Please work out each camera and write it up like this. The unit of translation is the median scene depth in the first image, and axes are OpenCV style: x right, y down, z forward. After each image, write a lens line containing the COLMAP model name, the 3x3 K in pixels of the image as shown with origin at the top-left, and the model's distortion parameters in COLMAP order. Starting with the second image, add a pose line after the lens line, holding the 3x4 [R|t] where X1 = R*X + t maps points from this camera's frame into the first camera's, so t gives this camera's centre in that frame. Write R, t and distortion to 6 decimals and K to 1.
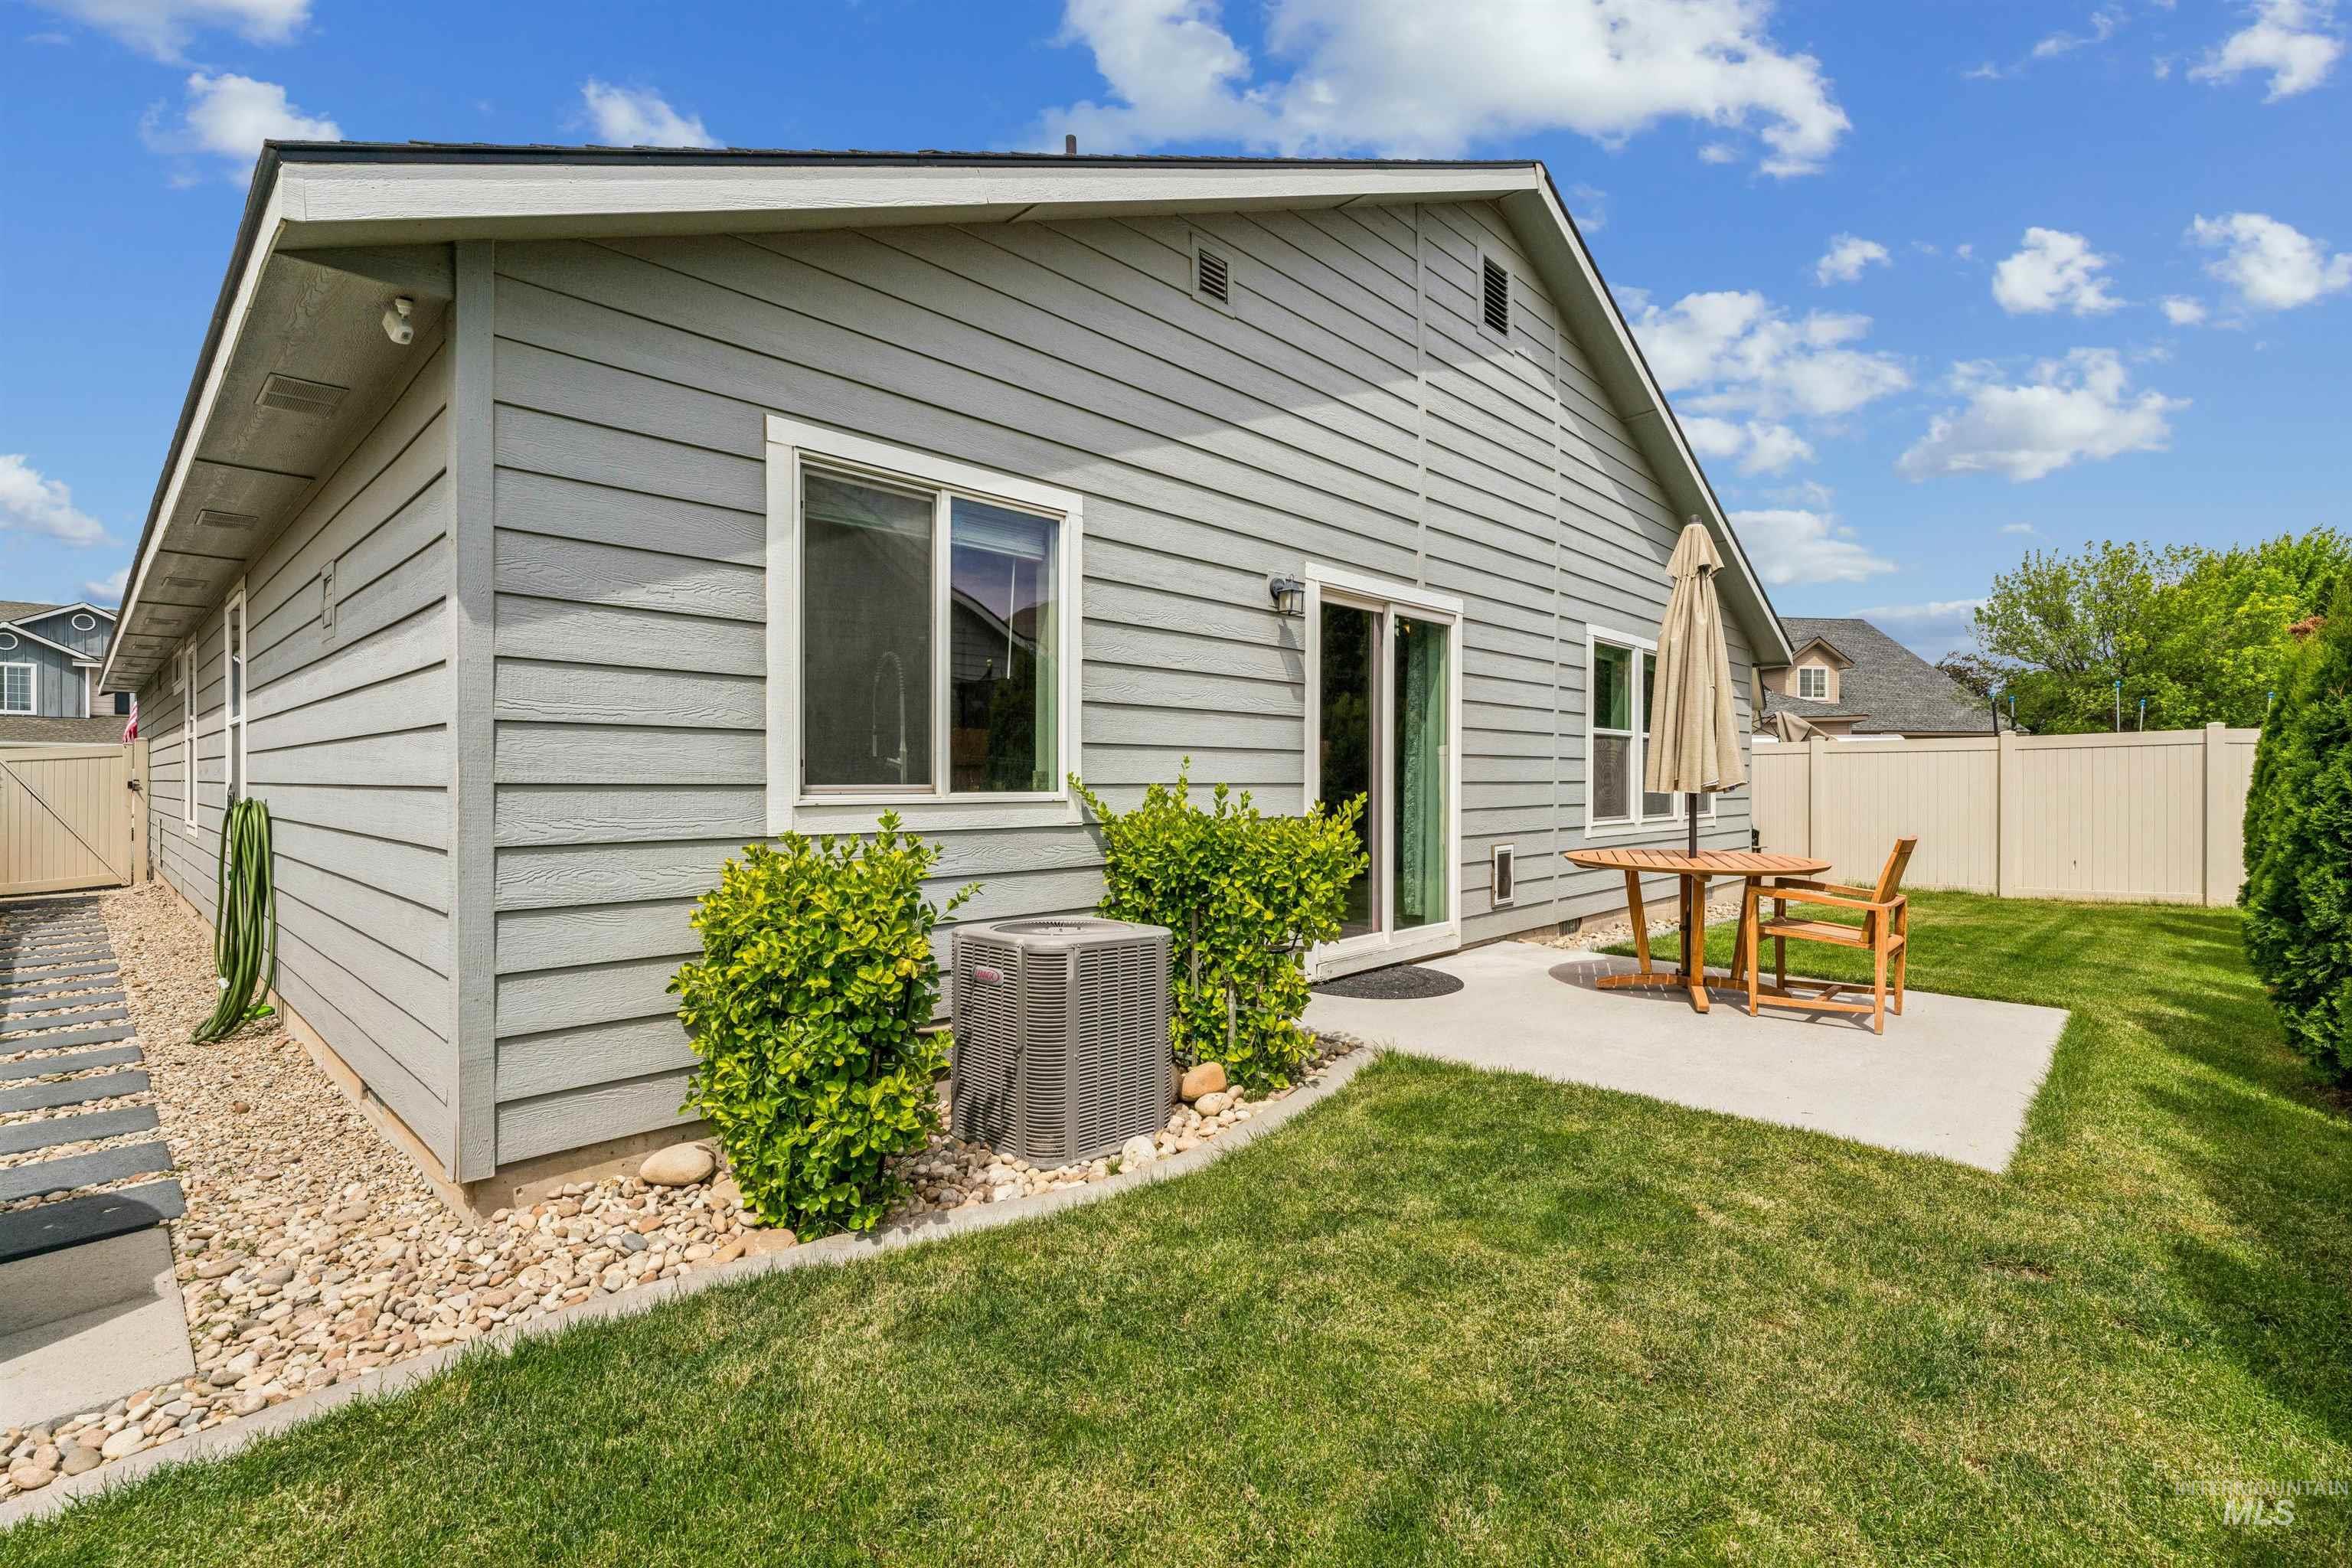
lens RADIAL K [[1068.7, 0, 1176.0], [0, 1068.7, 784.0], [0, 0, 1]] dist [-0.022303, 0.000038]
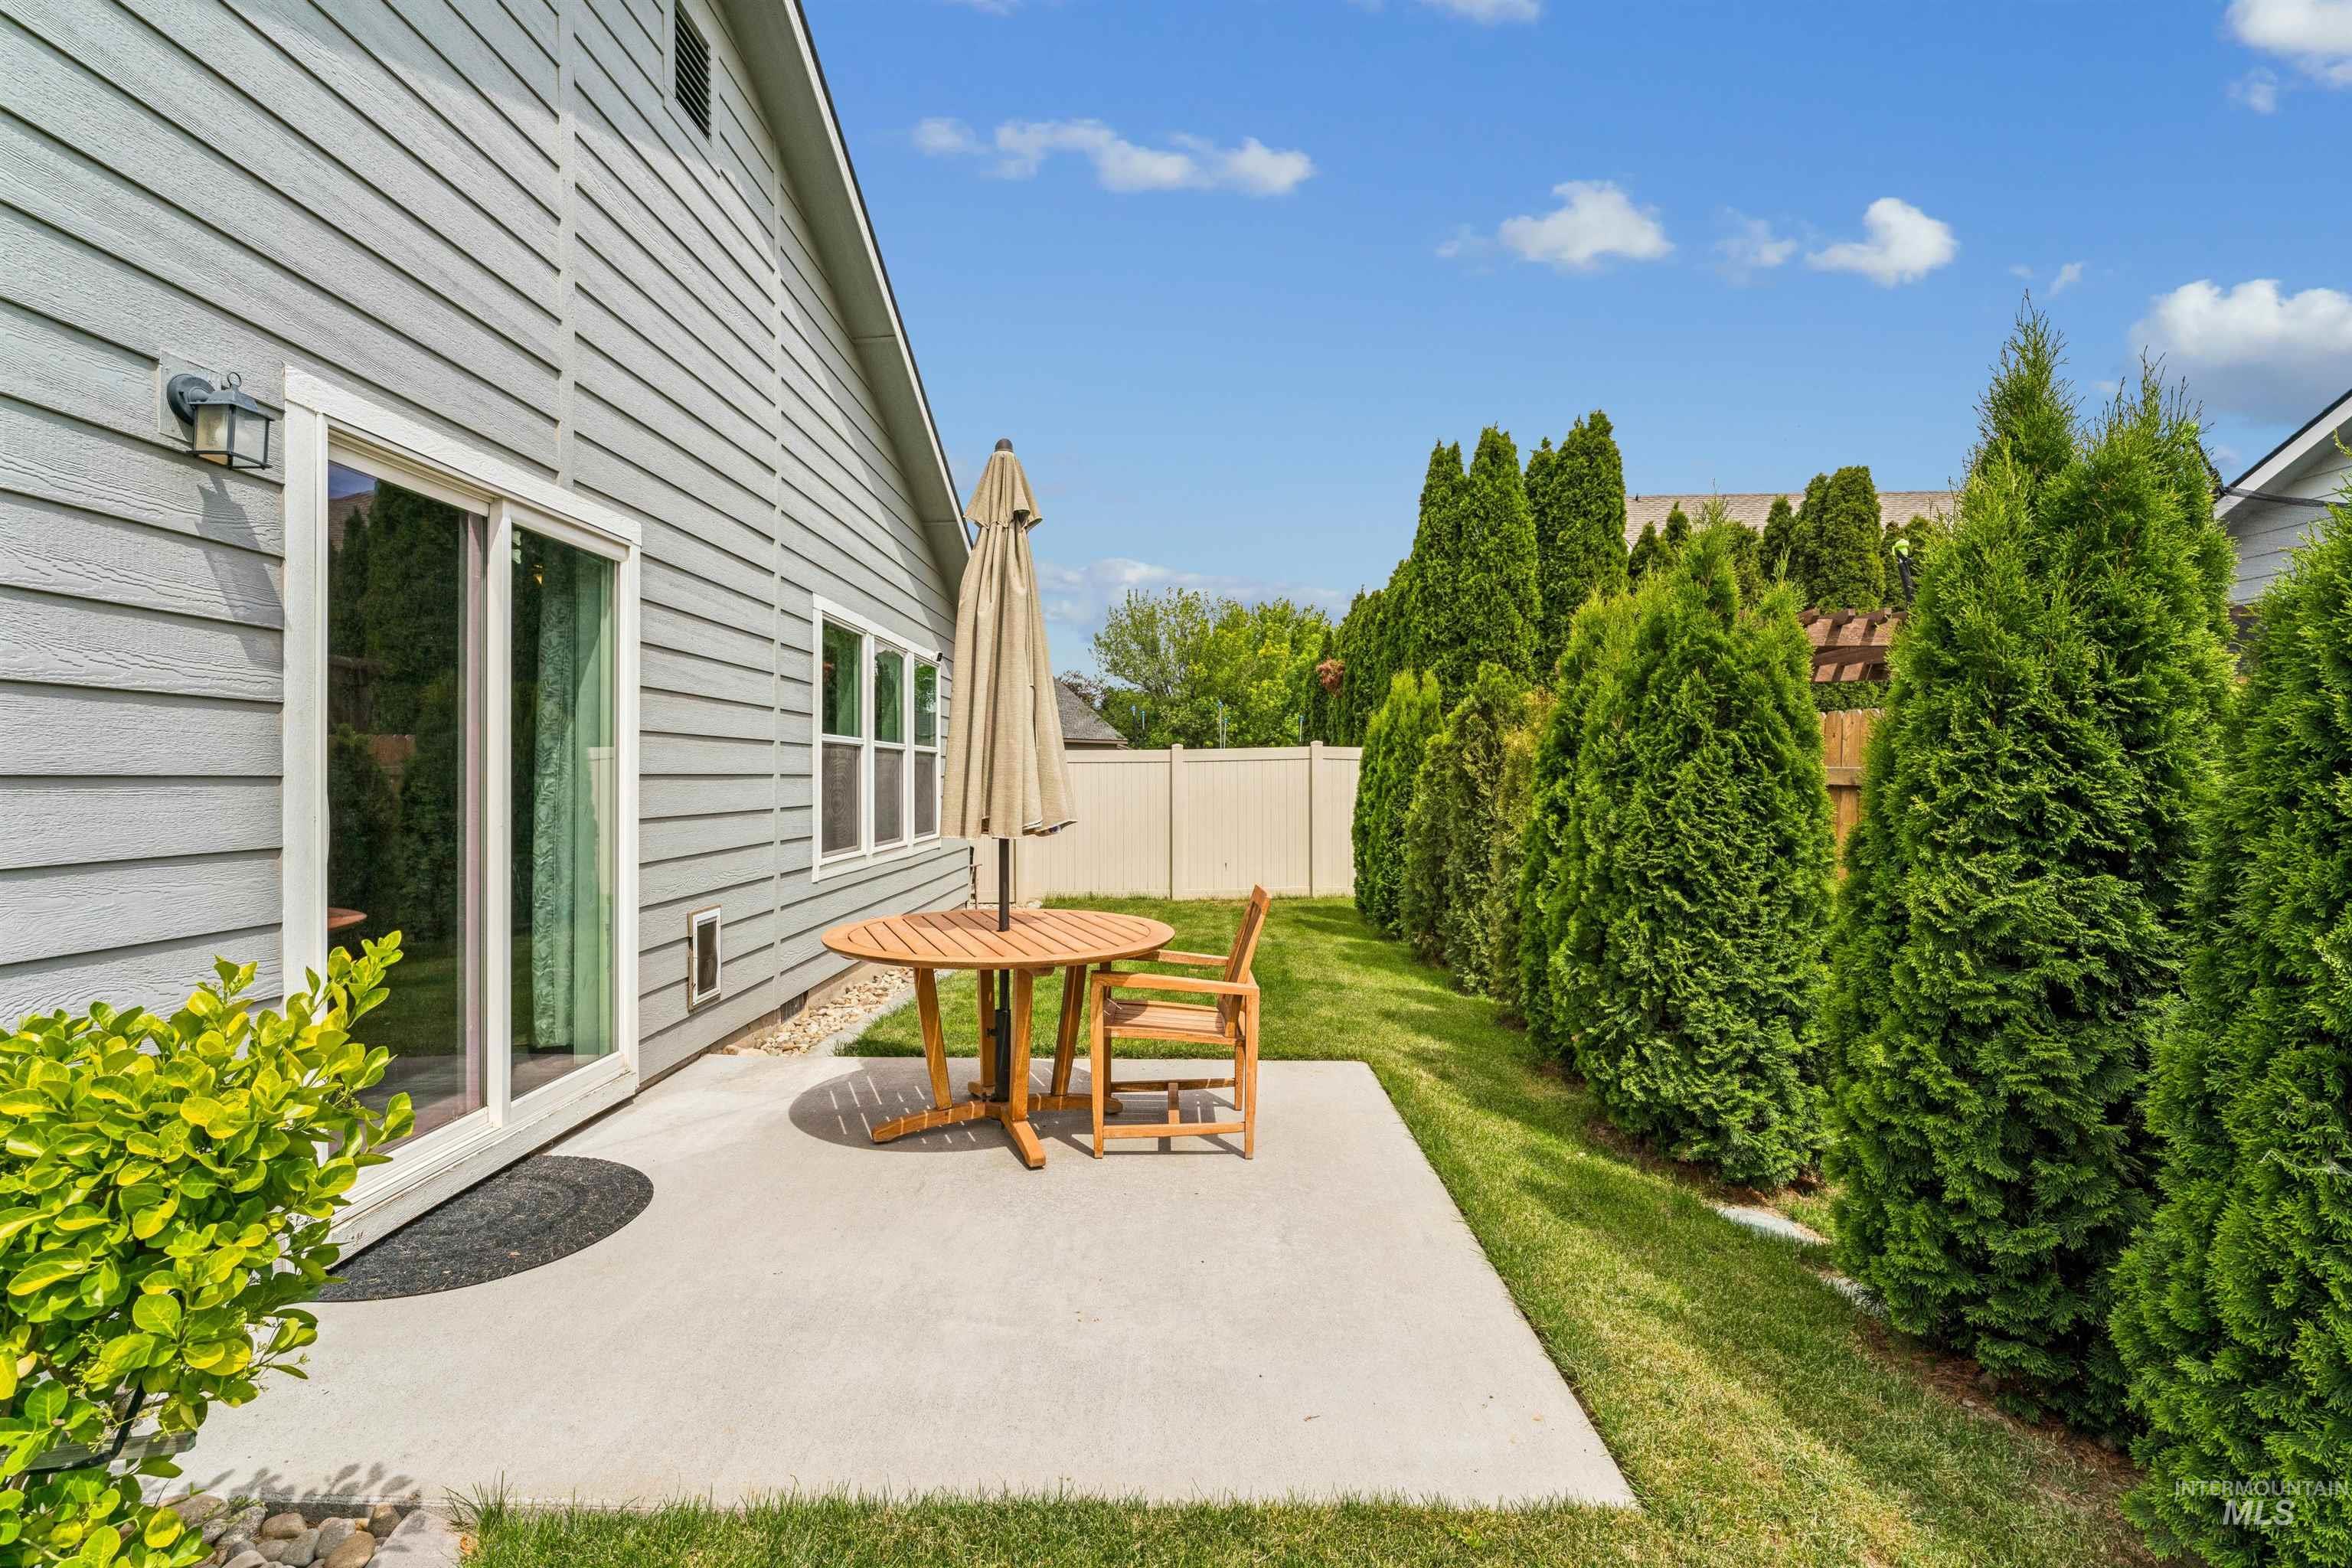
lens RADIAL K [[1097.2, 0, 1176.0], [0, 1097.2, 784.0], [0, 0, 1]] dist [0.002649, -0.000367]
pose [[0.740688, -0.002995, 0.671843, 0.071921], [0.002194, 0.999996, 0.002039, -0.023154], [-0.671846, -0.000036, 0.740691, 0.324840]]
